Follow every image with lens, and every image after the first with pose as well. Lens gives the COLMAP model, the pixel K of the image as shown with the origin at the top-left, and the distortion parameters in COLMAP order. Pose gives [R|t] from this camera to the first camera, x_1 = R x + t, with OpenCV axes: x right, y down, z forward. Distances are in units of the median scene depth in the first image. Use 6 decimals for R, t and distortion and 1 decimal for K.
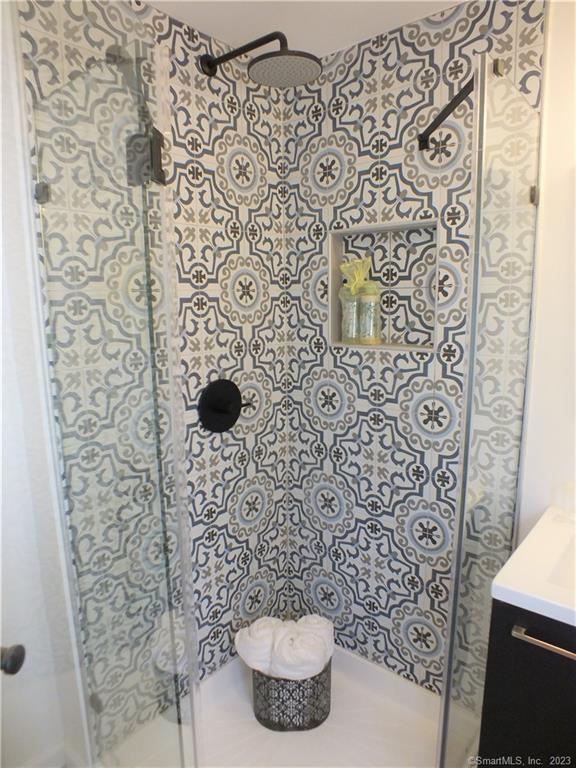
lens RADIAL K [[484.3, 0, 305.3], [0, 484.3, 394.0], [0, 0, 1]] dist [-0.081772, 0.027766]
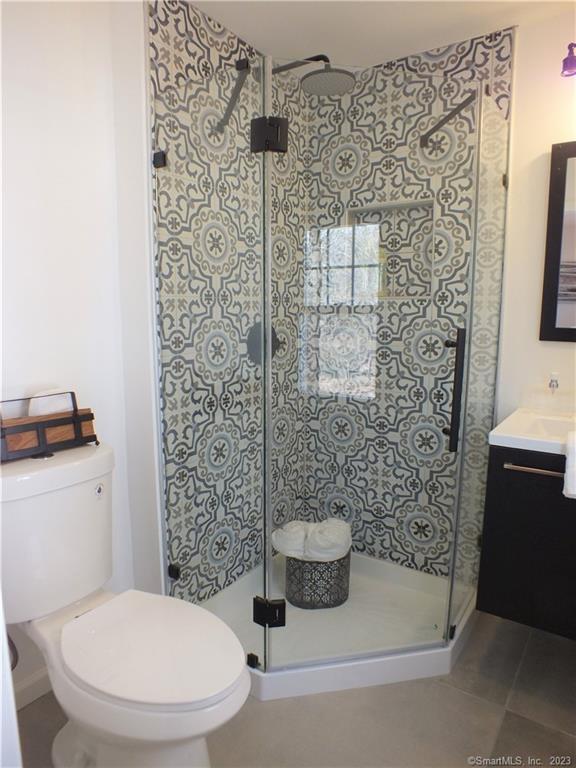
lens RADIAL K [[484.3, 0, 305.0], [0, 484.3, 392.3], [0, 0, 1]] dist [-0.081772, 0.027766]
pose [[0.995316, -0.001816, 0.096662, -0.205252], [0.004212, 0.999689, -0.024590, 0.201275], [-0.096587, 0.024882, 0.995014, -0.275777]]
